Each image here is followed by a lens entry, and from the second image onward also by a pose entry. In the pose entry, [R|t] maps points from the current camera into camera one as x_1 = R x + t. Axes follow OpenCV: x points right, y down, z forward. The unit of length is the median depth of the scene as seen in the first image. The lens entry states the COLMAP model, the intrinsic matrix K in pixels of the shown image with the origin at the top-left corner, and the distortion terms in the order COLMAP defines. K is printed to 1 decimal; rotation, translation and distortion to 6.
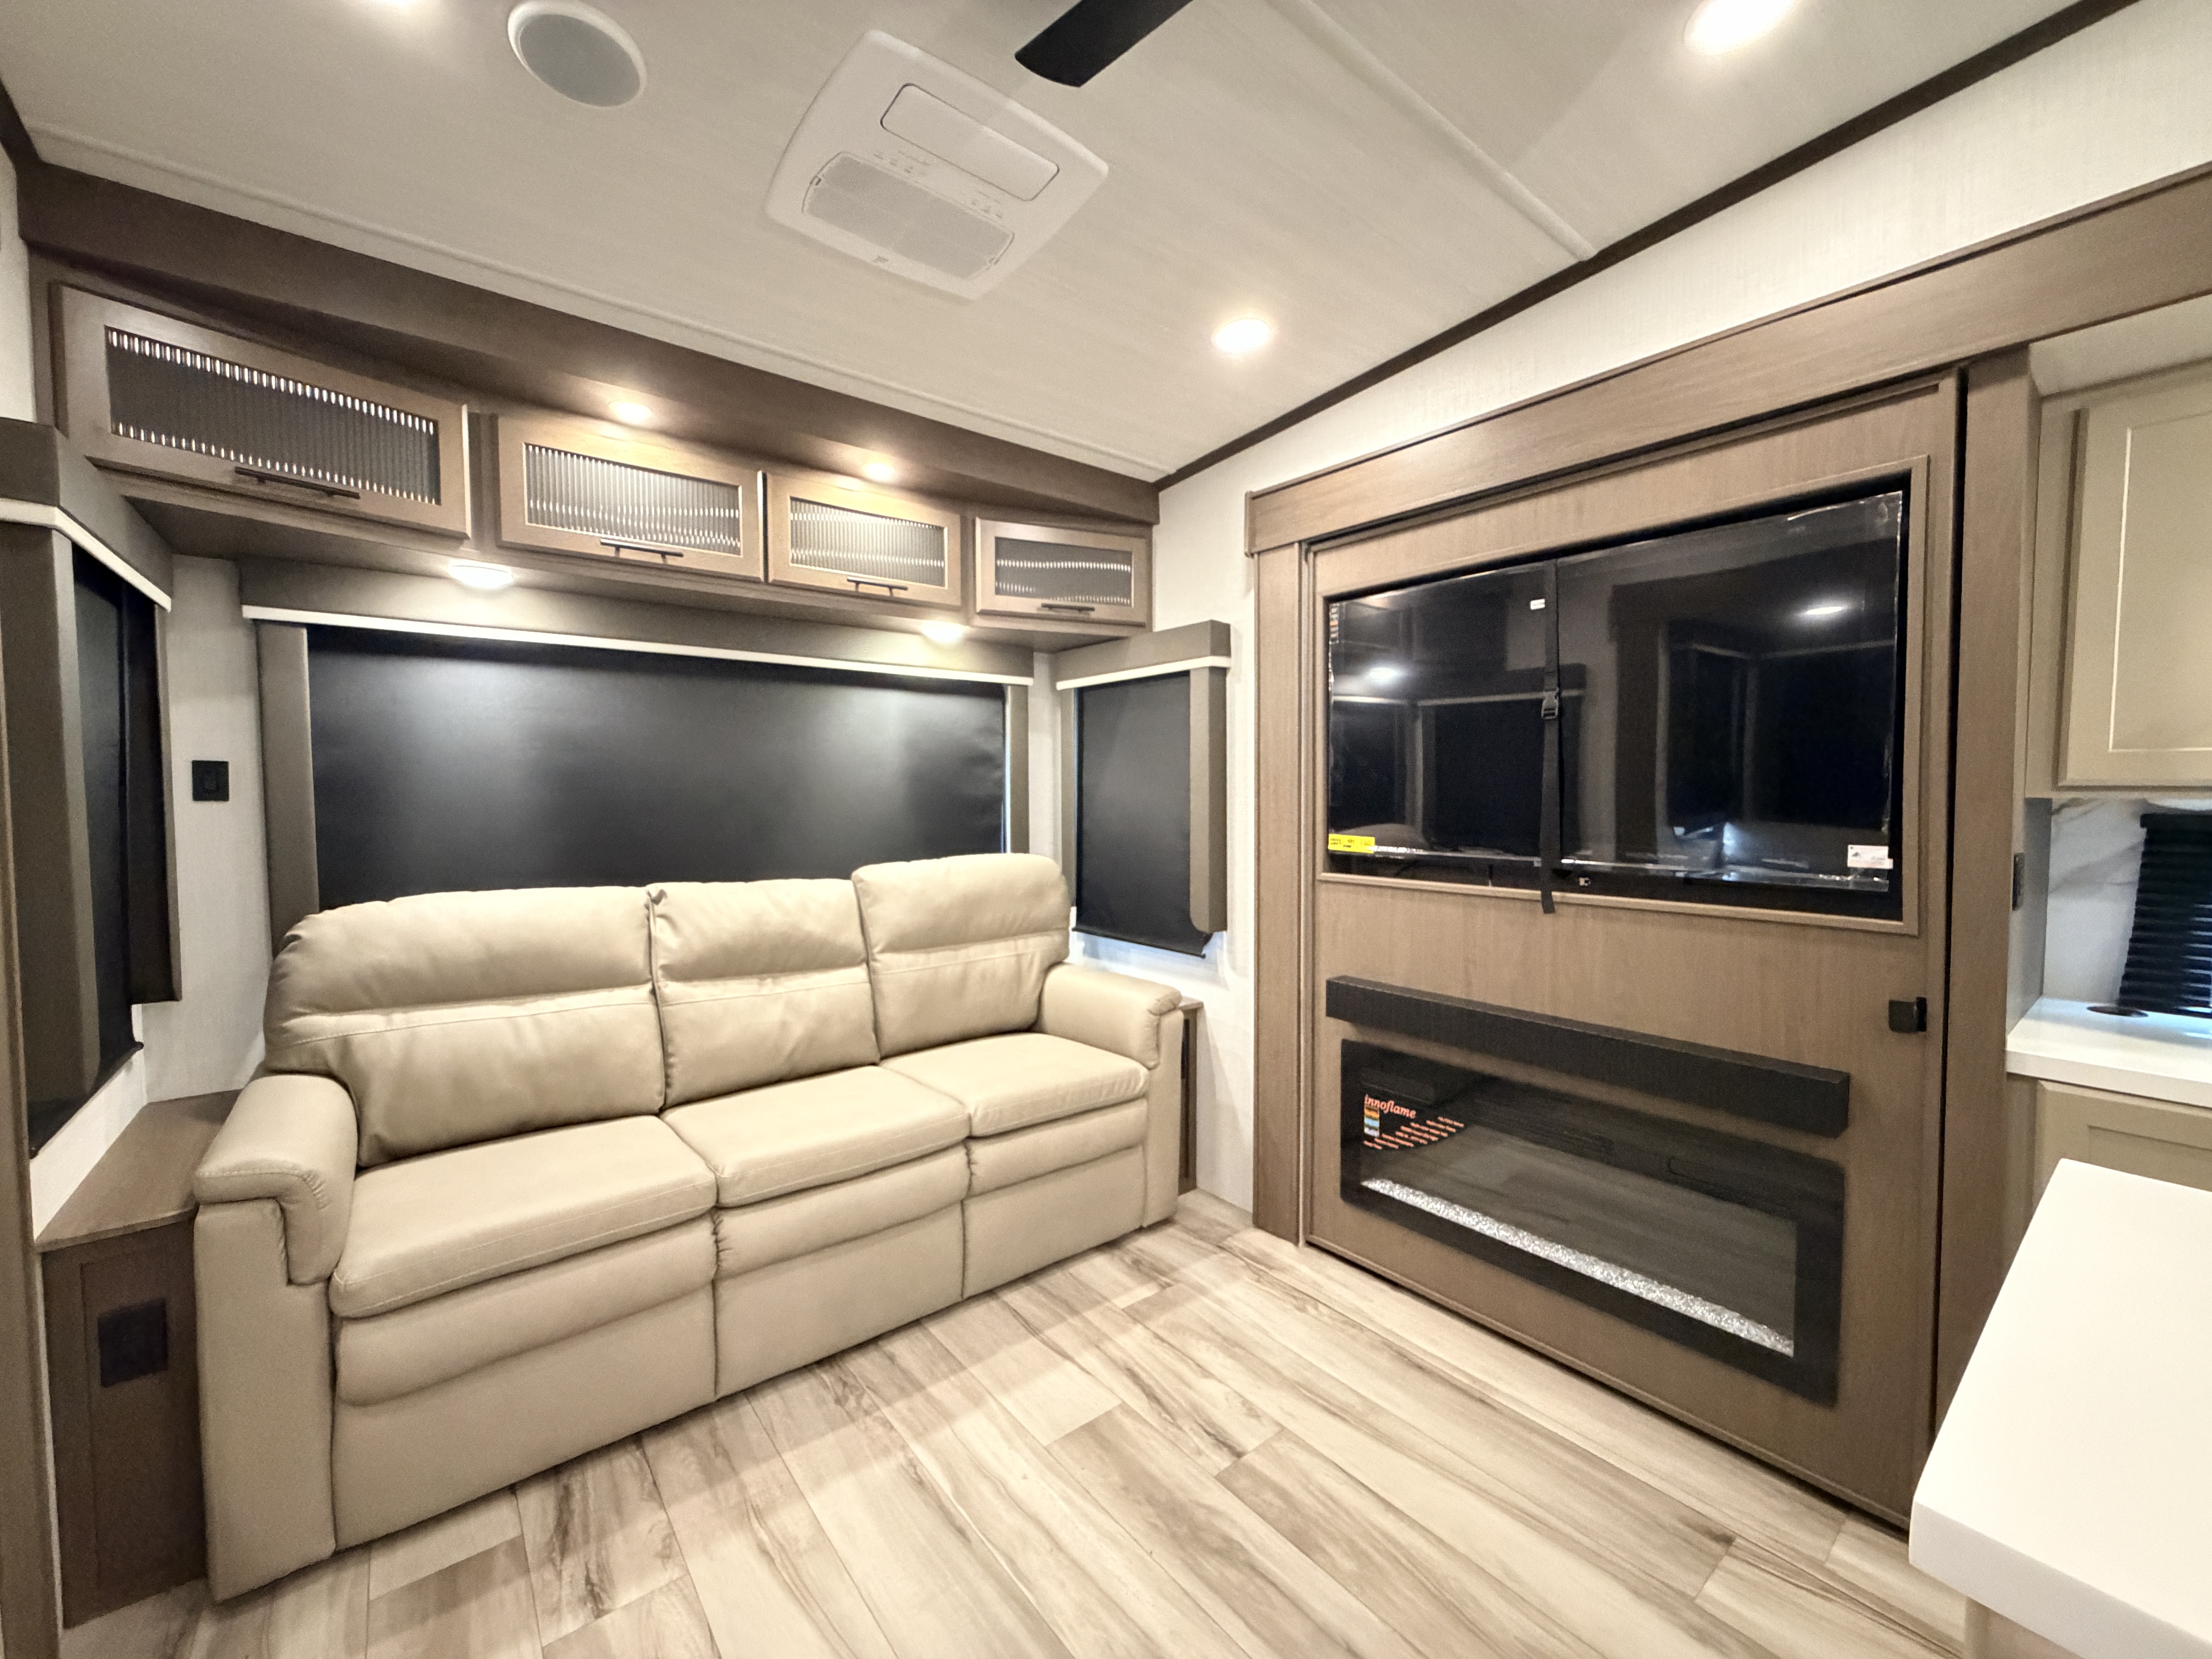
lens RADIAL K [[884.8, 0, 1101.5], [0, 884.8, 830.8], [0, 0, 1]] dist [-0.000460, 0.000556]
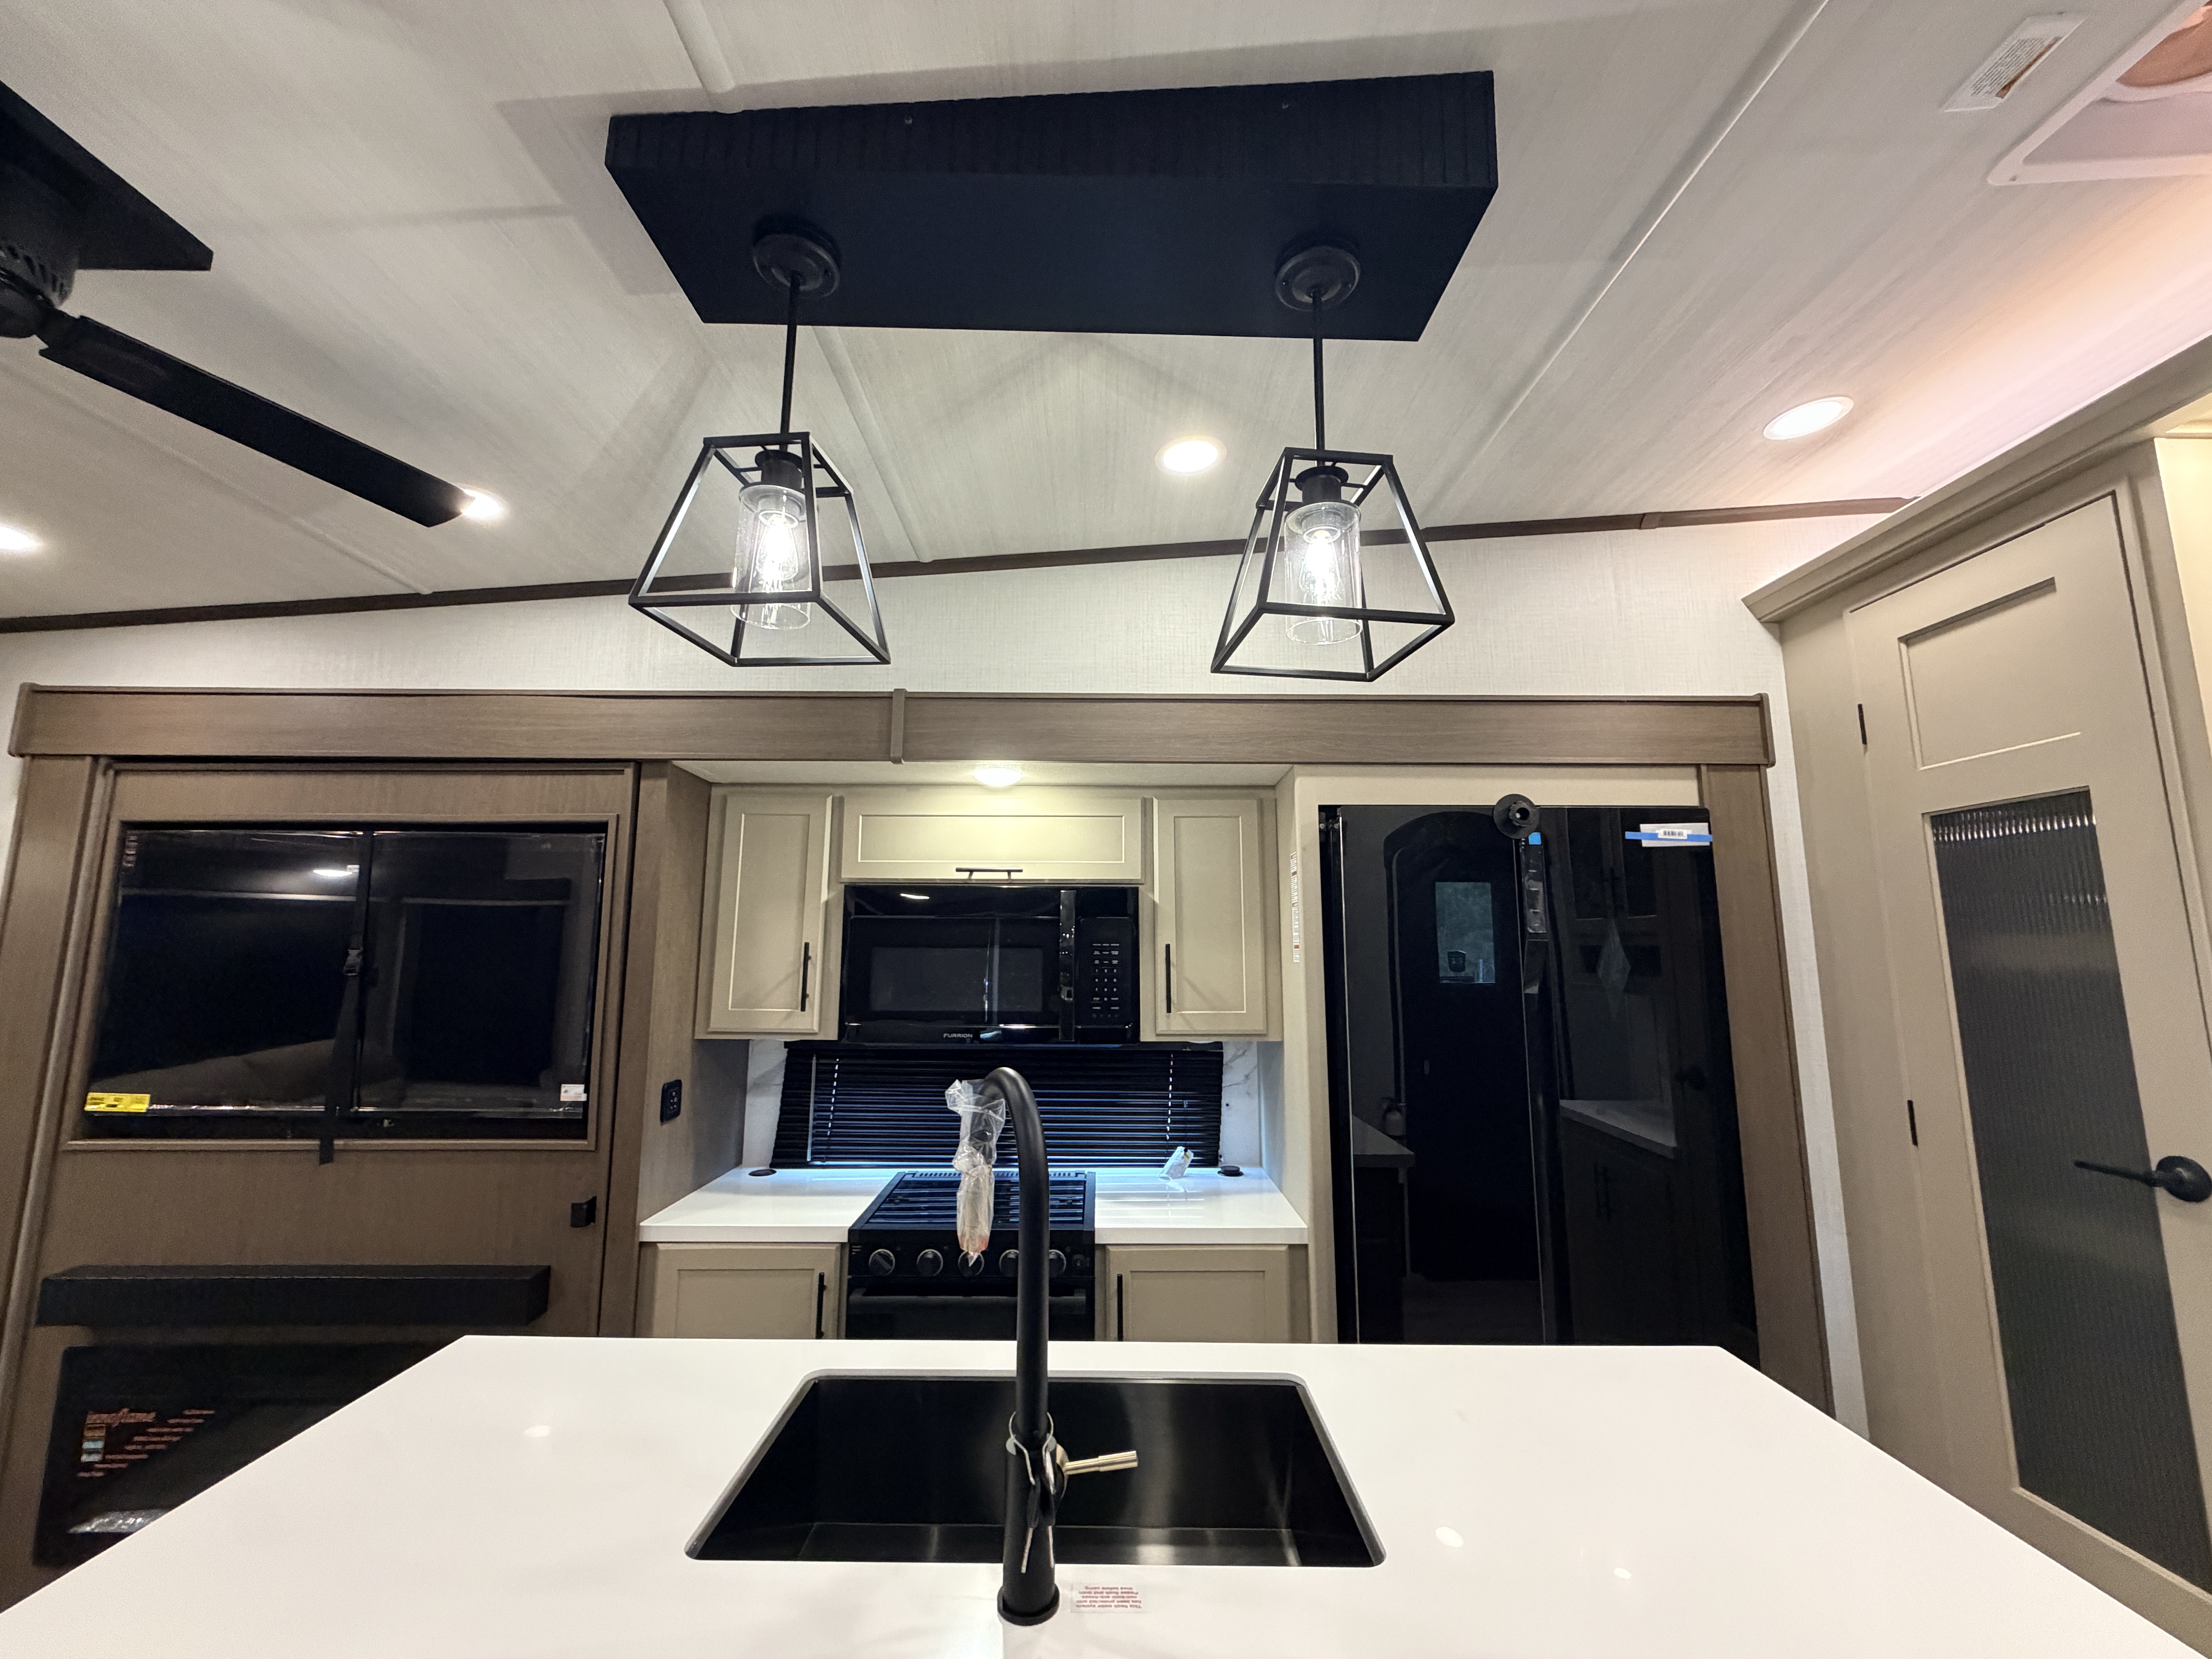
lens RADIAL K [[884.8, 0, 1101.5], [0, 884.8, 830.8], [0, 0, 1]] dist [-0.000460, 0.000556]
pose [[0.620193, 0.117616, 0.775582, 0.188570], [0.030262, 0.984373, -0.173477, -0.073983], [-0.783866, 0.131060, 0.606942, -0.357986]]
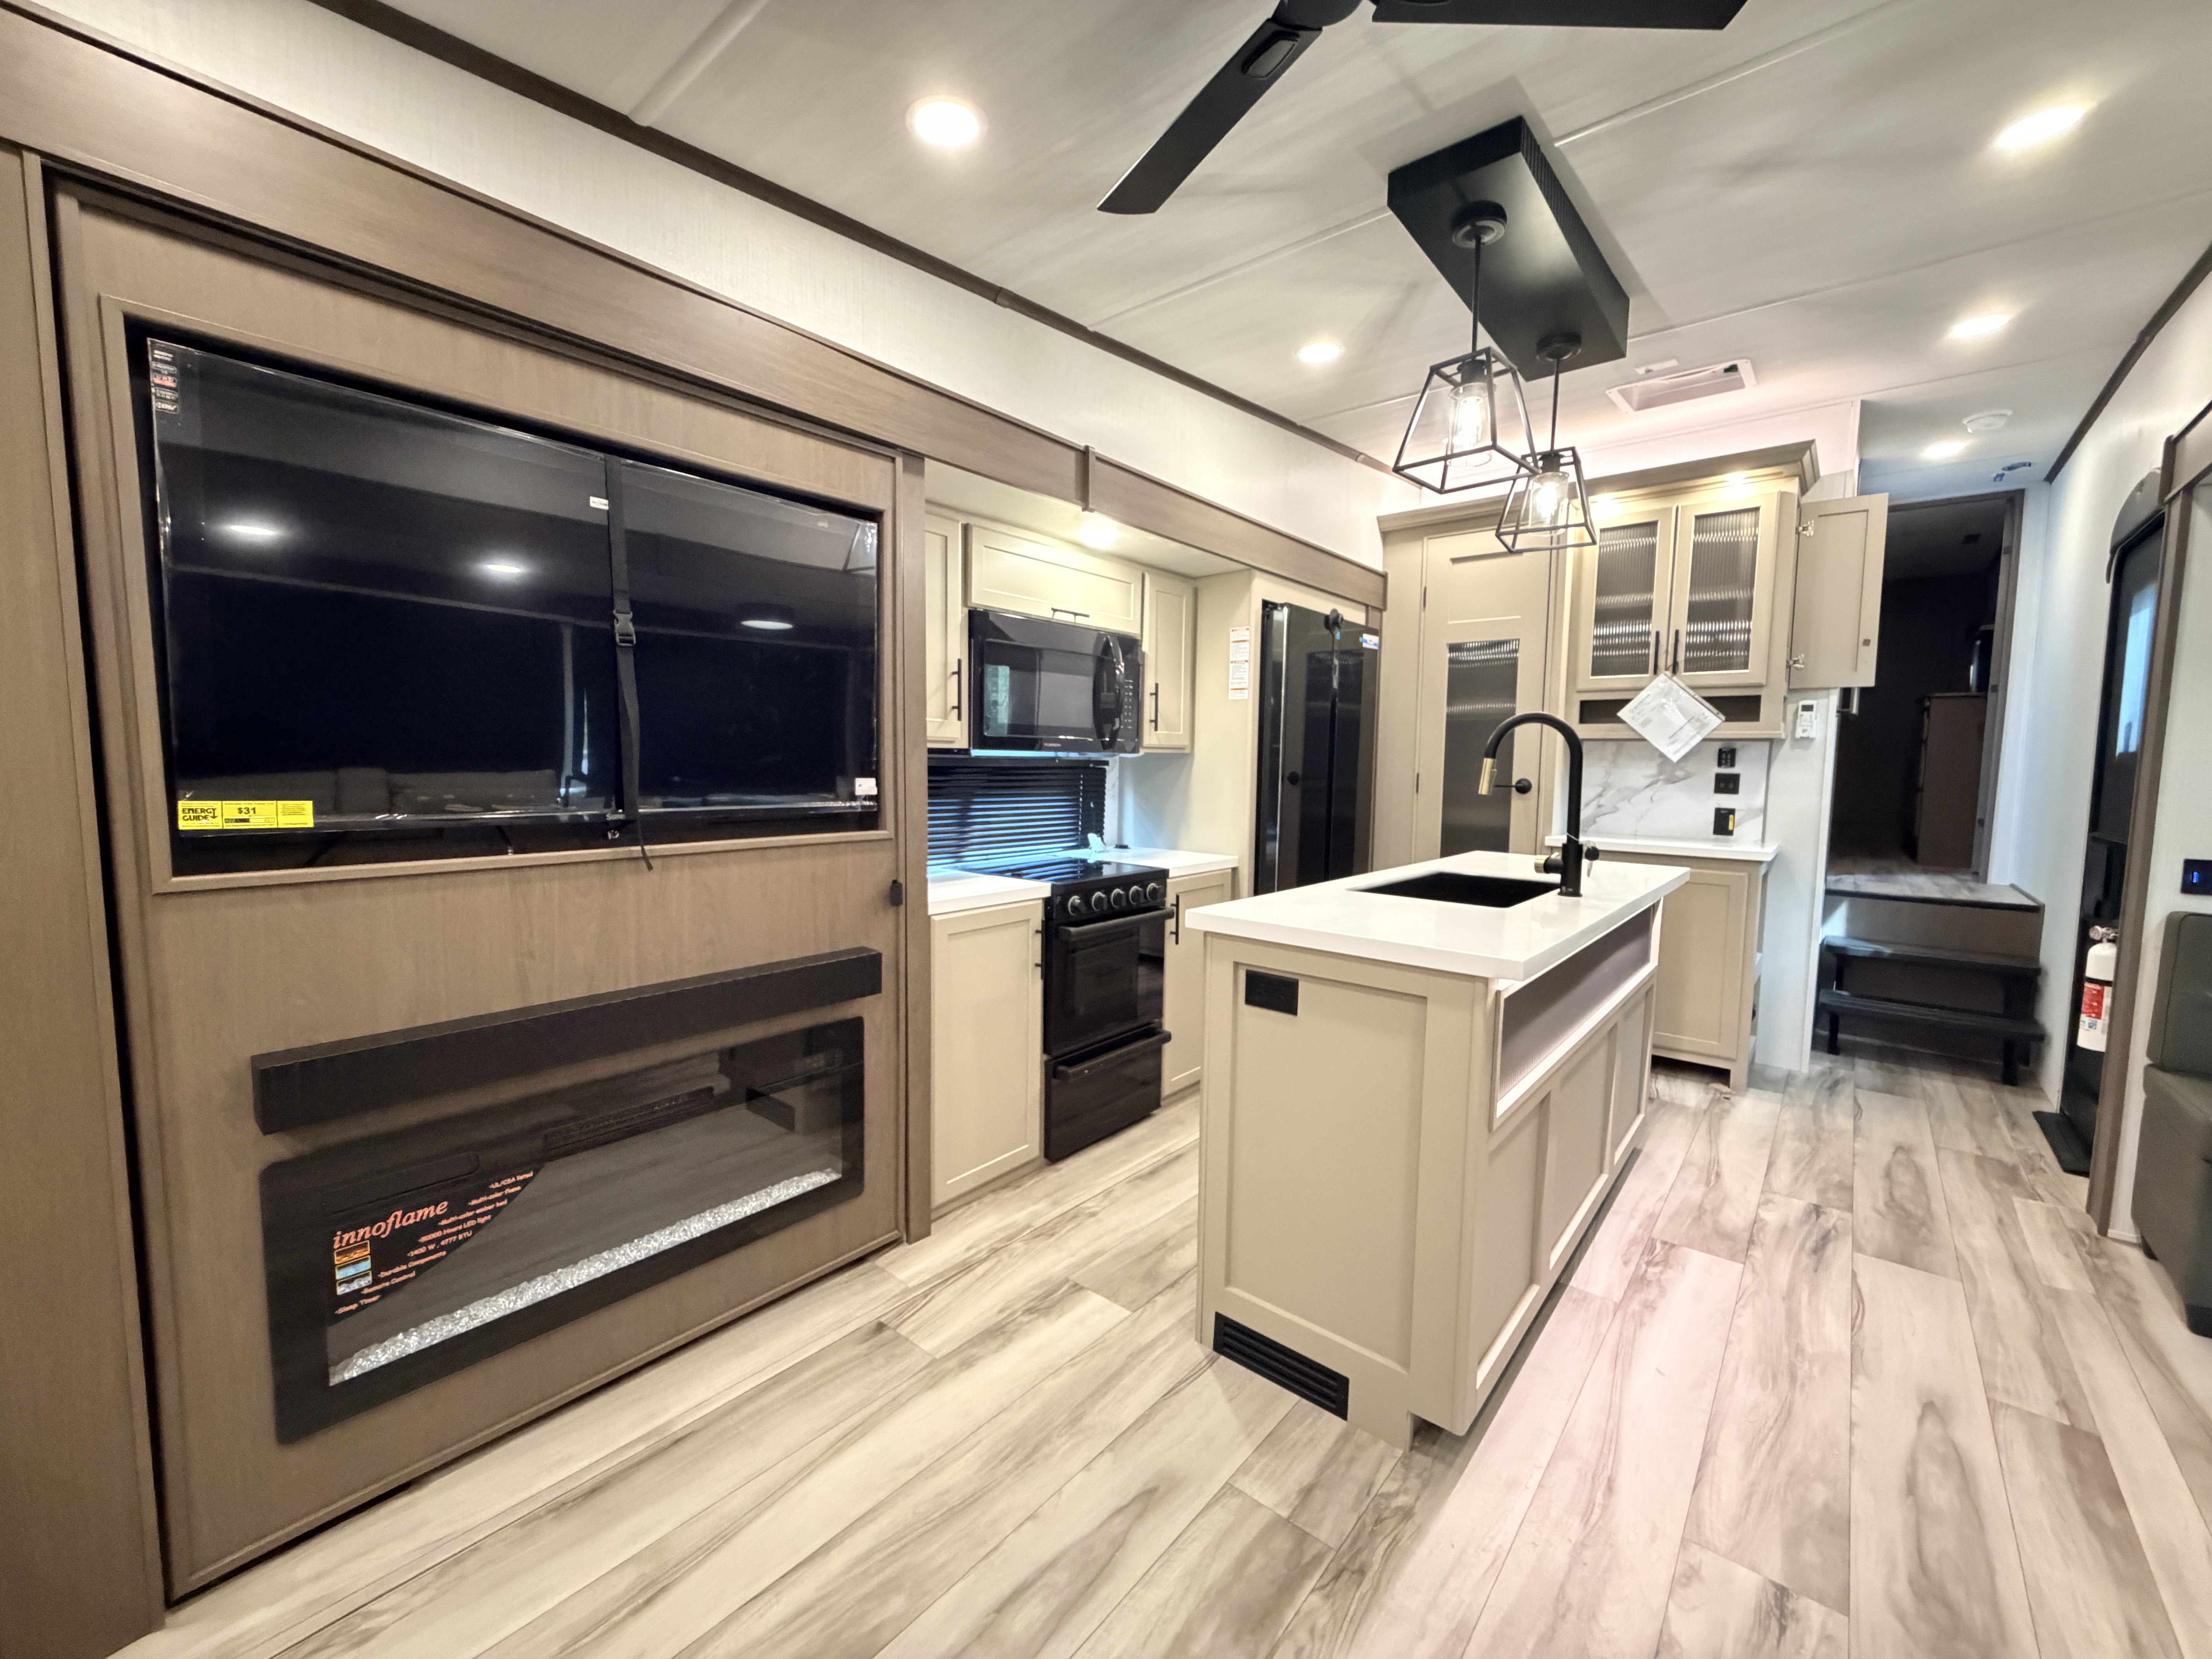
lens RADIAL K [[884.8, 0, 1101.5], [0, 884.8, 830.8], [0, 0, 1]] dist [-0.000460, 0.000556]
pose [[-0.194171, -0.079366, 0.977752, -0.384456], [0.031790, 0.995689, 0.087135, -0.006984], [-0.980452, 0.048002, -0.190811, 0.633087]]
